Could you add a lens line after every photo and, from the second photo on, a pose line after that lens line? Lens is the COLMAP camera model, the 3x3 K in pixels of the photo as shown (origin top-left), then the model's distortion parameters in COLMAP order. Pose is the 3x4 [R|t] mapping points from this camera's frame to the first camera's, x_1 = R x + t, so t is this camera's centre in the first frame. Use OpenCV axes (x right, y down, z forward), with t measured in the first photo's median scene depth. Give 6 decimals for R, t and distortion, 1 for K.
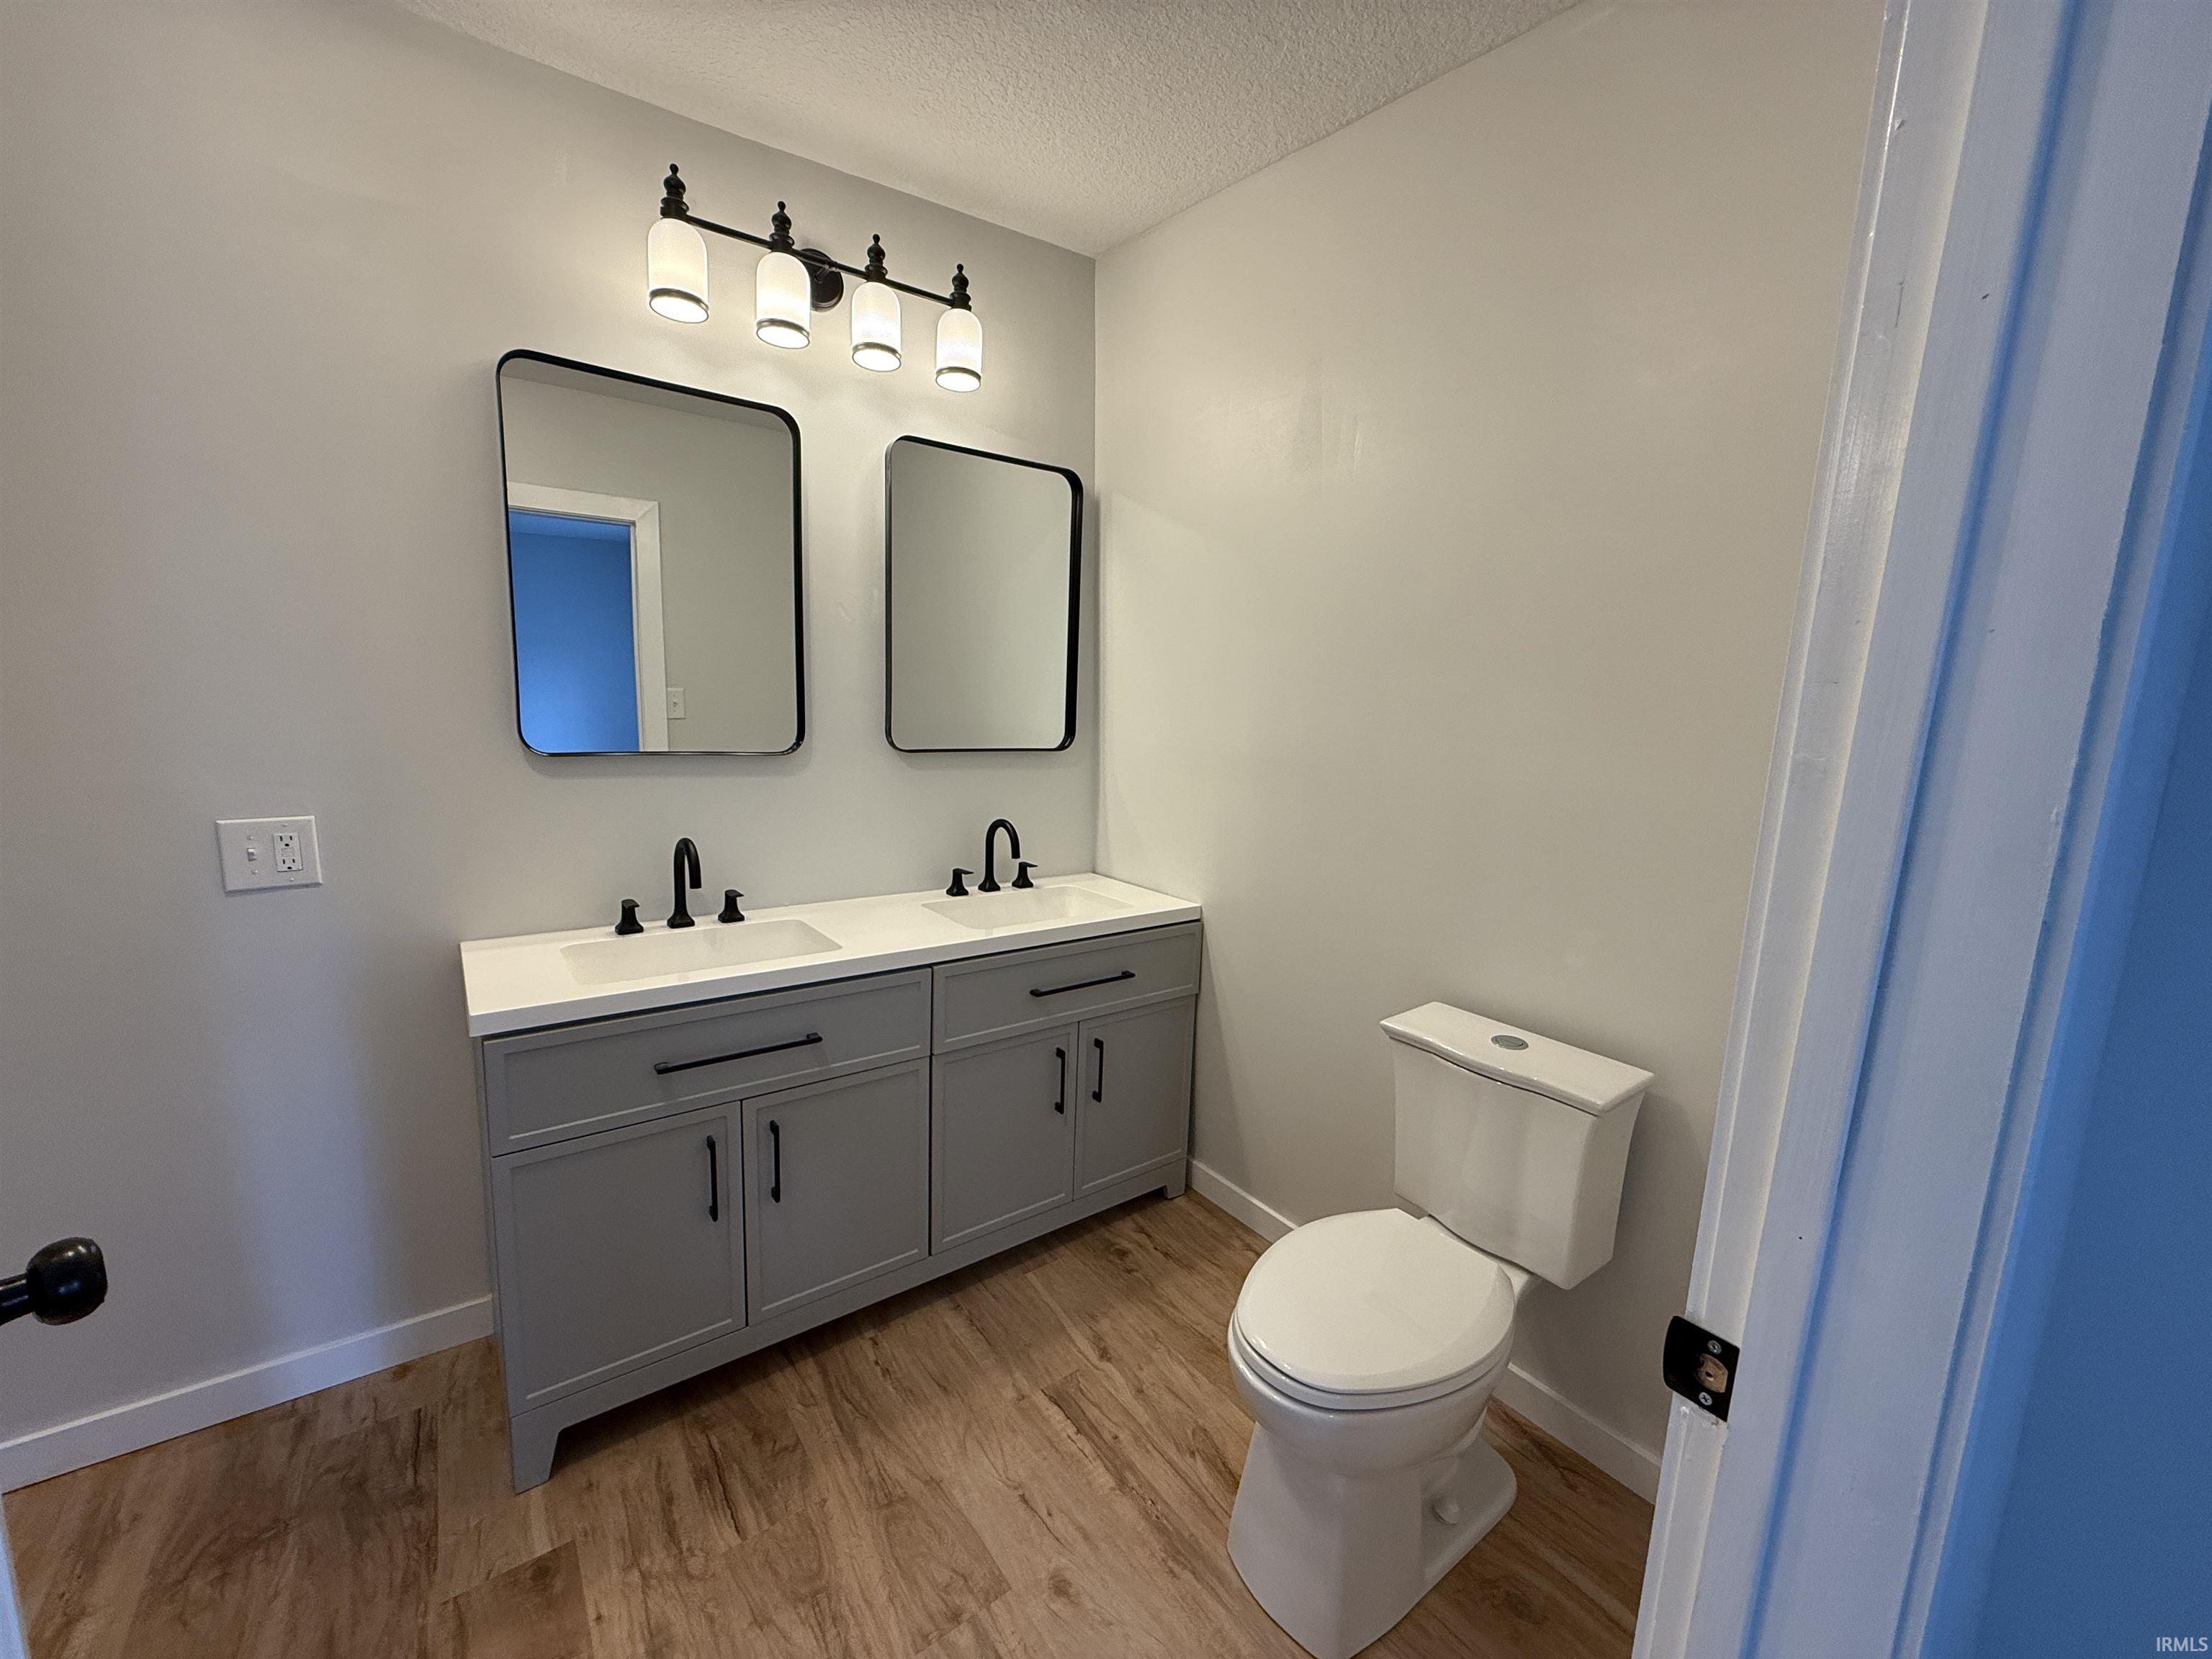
lens RADIAL K [[884.8, 0, 1109.3], [0, 884.8, 830.0], [0, 0, 1]] dist [0.001850, 0.000114]
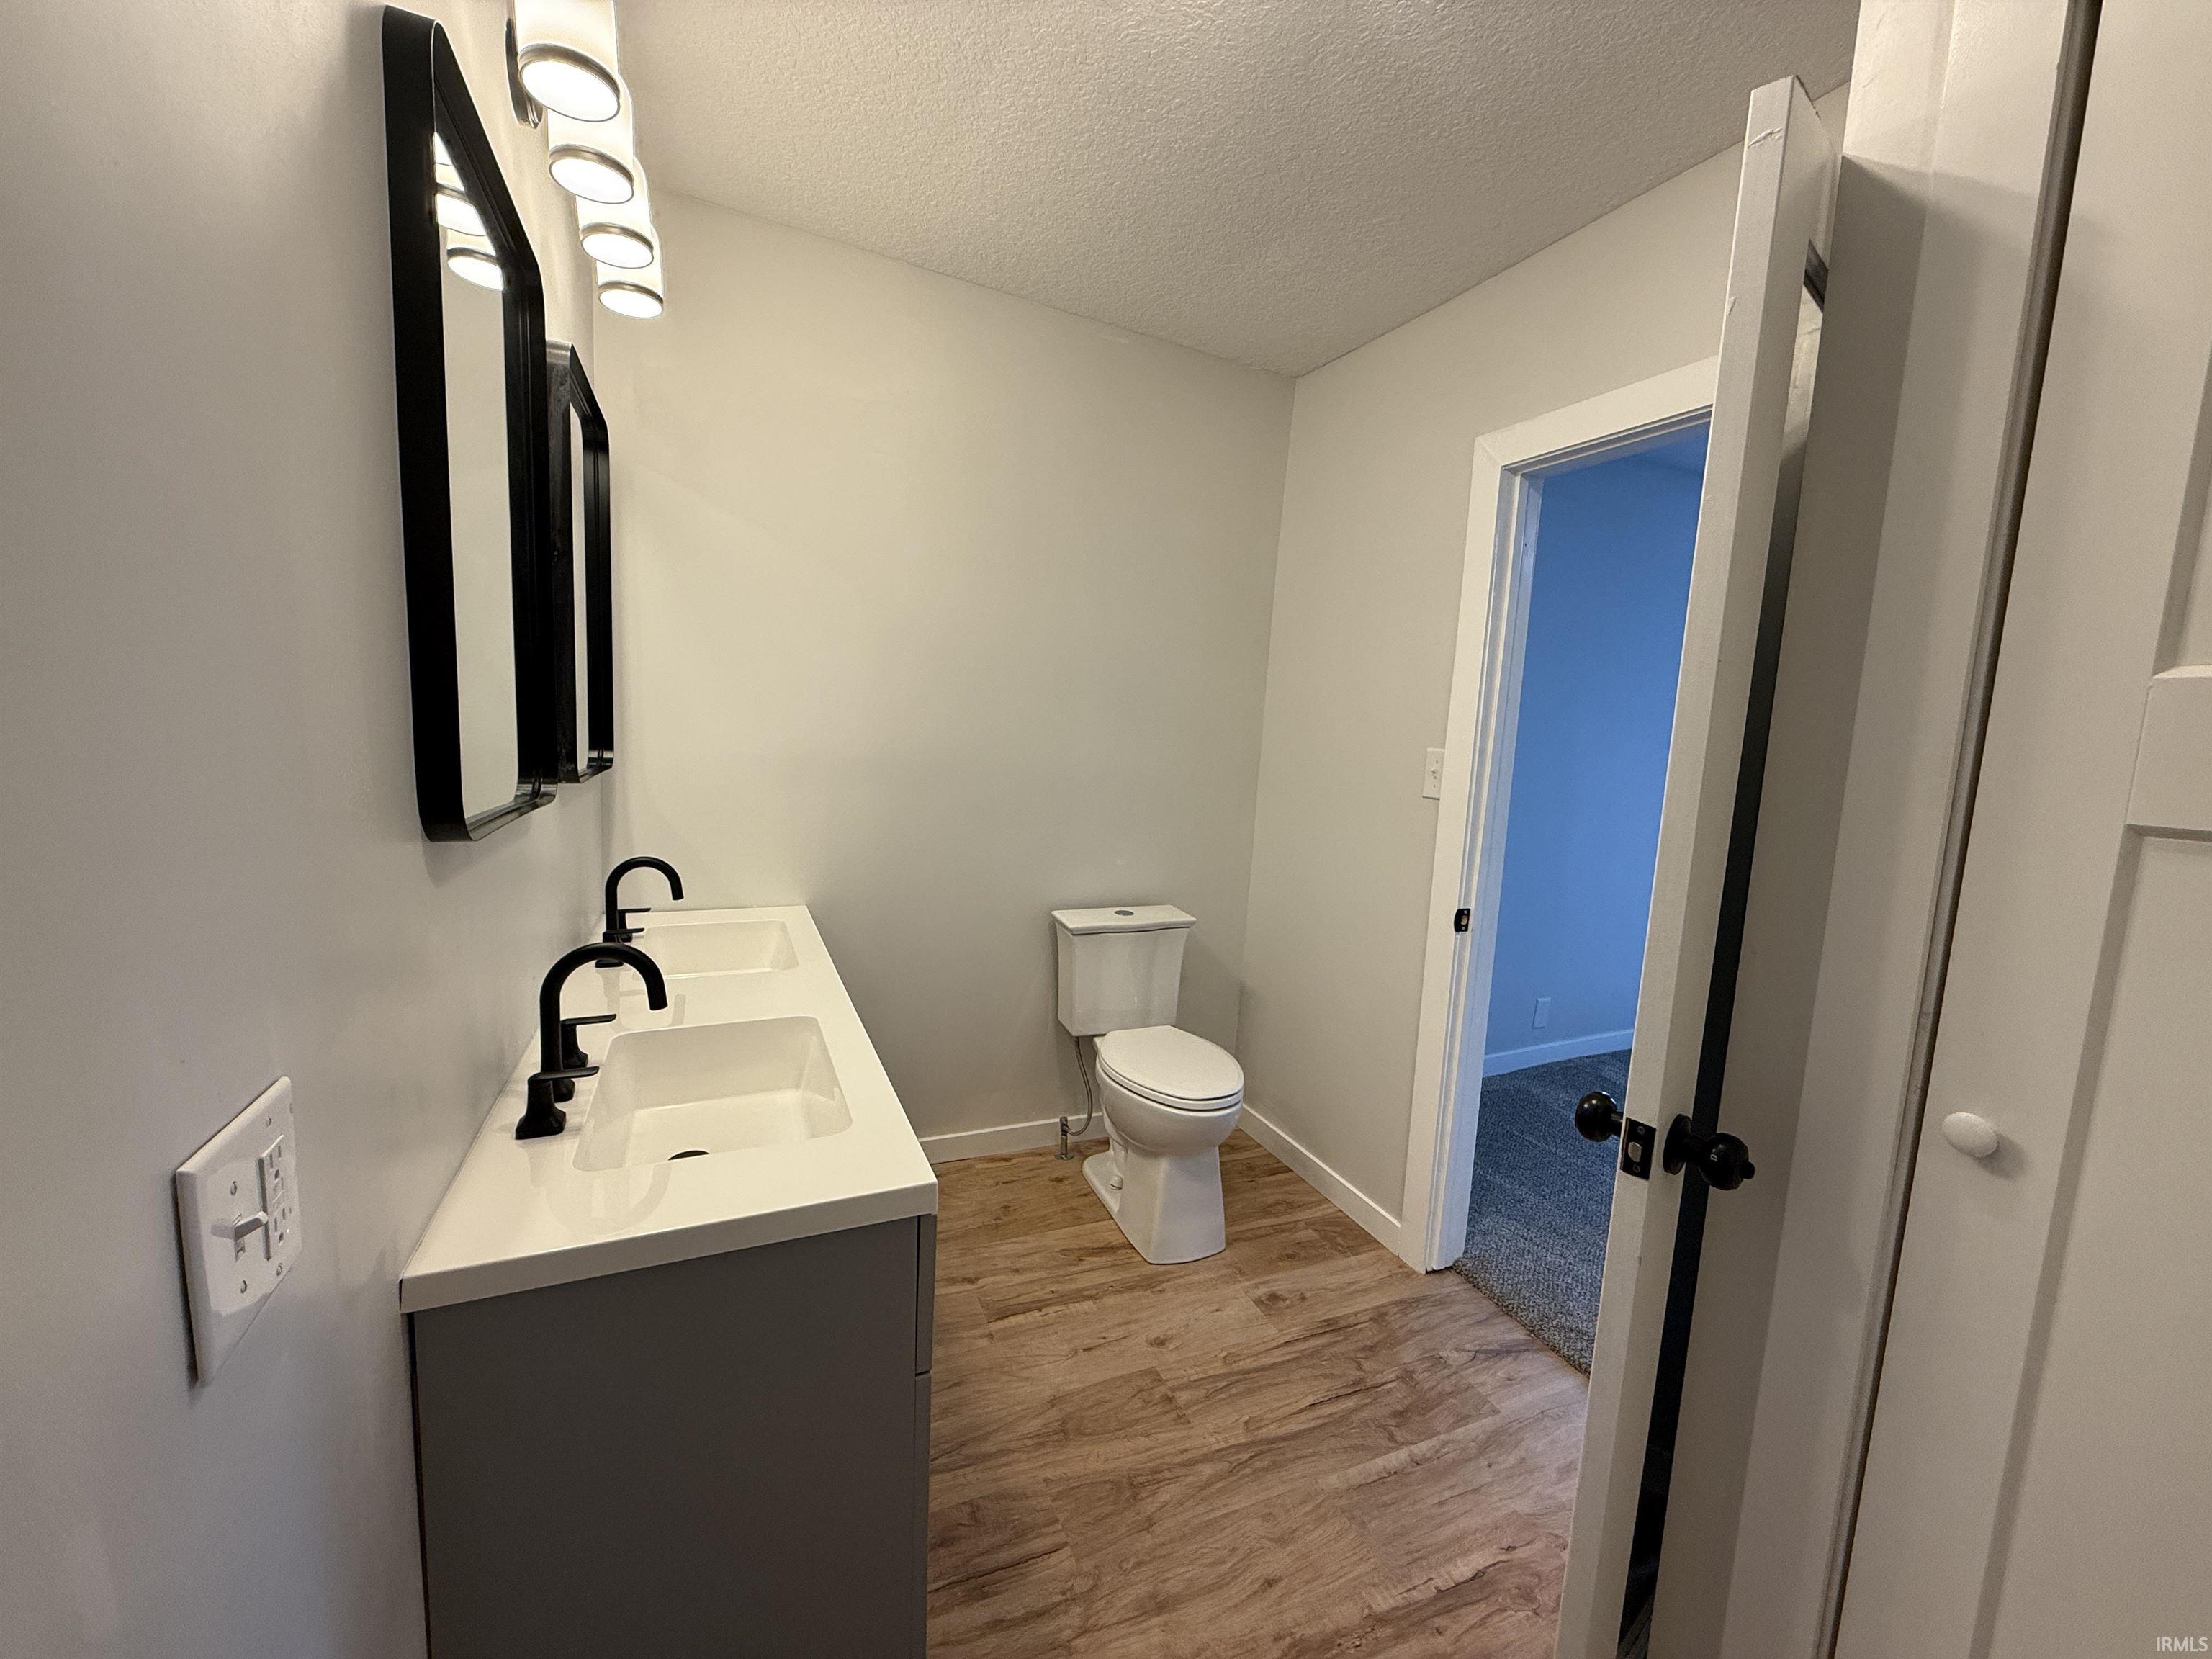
lens RADIAL K [[884.8, 0, 1107.1], [0, 884.8, 831.4], [0, 0, 1]] dist [0.001850, 0.000114]
pose [[0.227899, -0.137597, 0.963914, -1.245948], [0.120492, 0.986341, 0.112311, -0.115606], [-0.966201, 0.090548, 0.241365, 0.621501]]
